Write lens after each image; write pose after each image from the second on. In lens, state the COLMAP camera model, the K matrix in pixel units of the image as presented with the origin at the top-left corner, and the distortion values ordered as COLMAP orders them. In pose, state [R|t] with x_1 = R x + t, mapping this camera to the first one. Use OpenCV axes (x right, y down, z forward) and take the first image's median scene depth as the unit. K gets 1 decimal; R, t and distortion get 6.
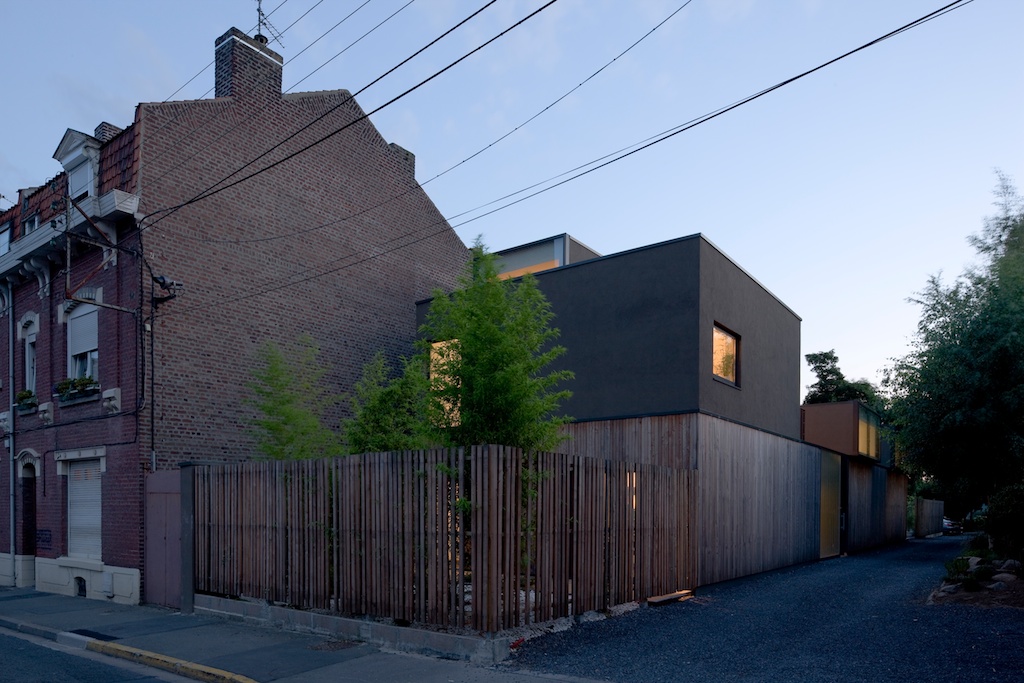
lens RADIAL K [[693.8, 0, 507.9], [0, 693.8, 516.8], [0, 0, 1]] dist [-0.012163, 0.006879]
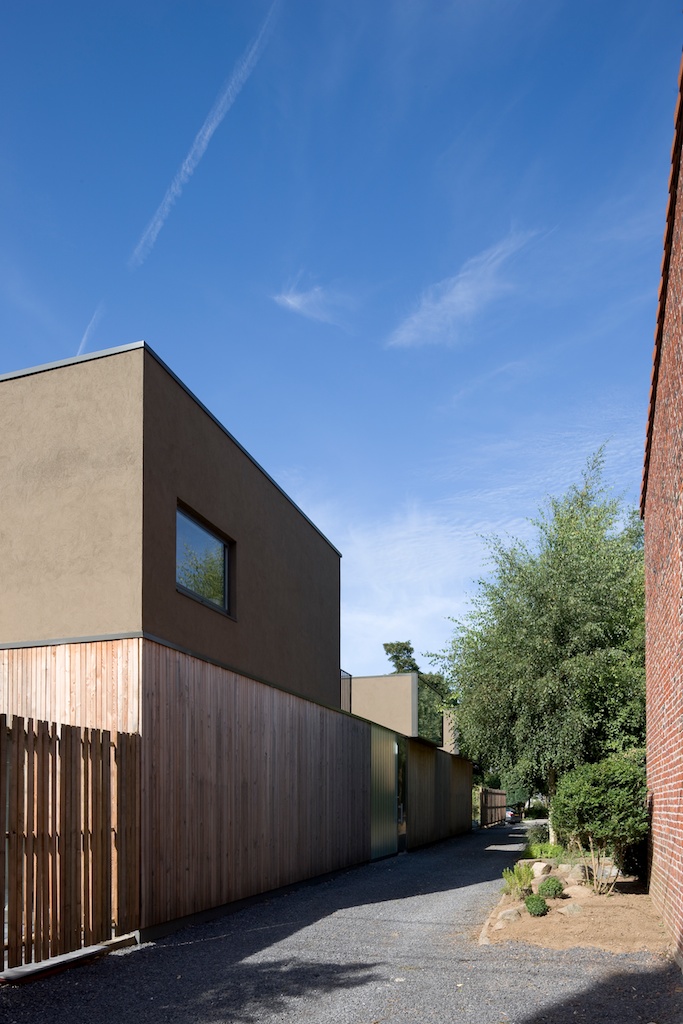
lens RADIAL K [[693.8, 0, 337.8], [0, 693.8, 790.7], [0, 0, 1]] dist [-0.012163, 0.006879]
pose [[0.948362, 0.000495, 0.317191, 0.227742], [0.006990, 0.999723, -0.022459, -0.003210], [-0.317114, 0.023516, 0.948096, 0.351827]]
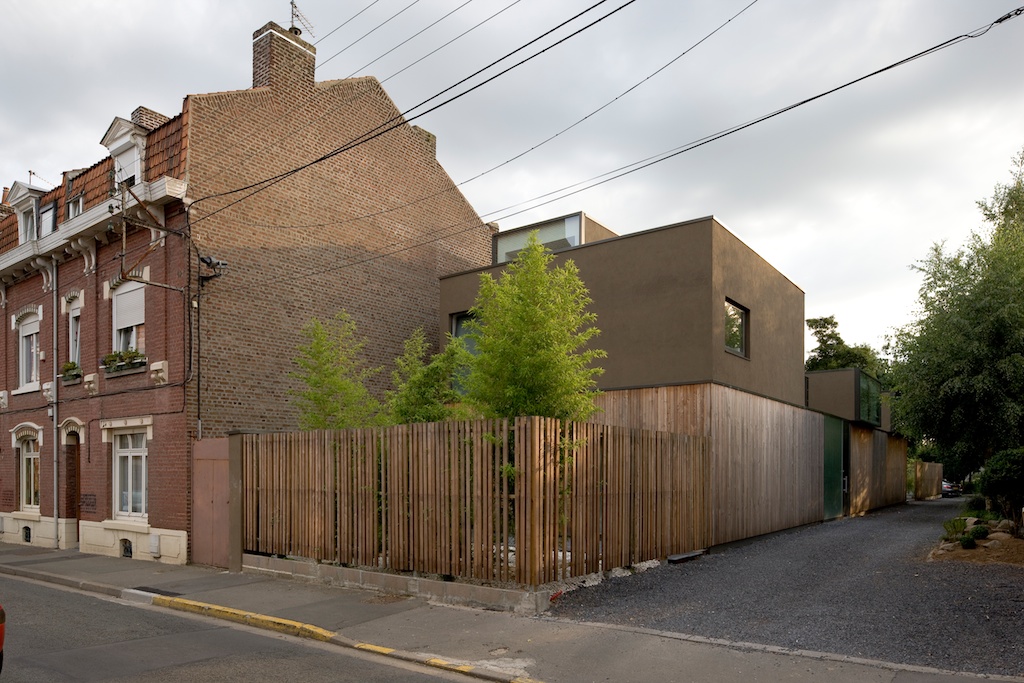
lens RADIAL K [[693.8, 0, 507.6], [0, 693.8, 474.6], [0, 0, 1]] dist [-0.012163, 0.006879]
pose [[0.999996, -0.002952, -0.000243, -0.037165], [0.002950, 0.999961, -0.008335, -0.000846], [0.000267, 0.008334, 0.999965, -0.062091]]
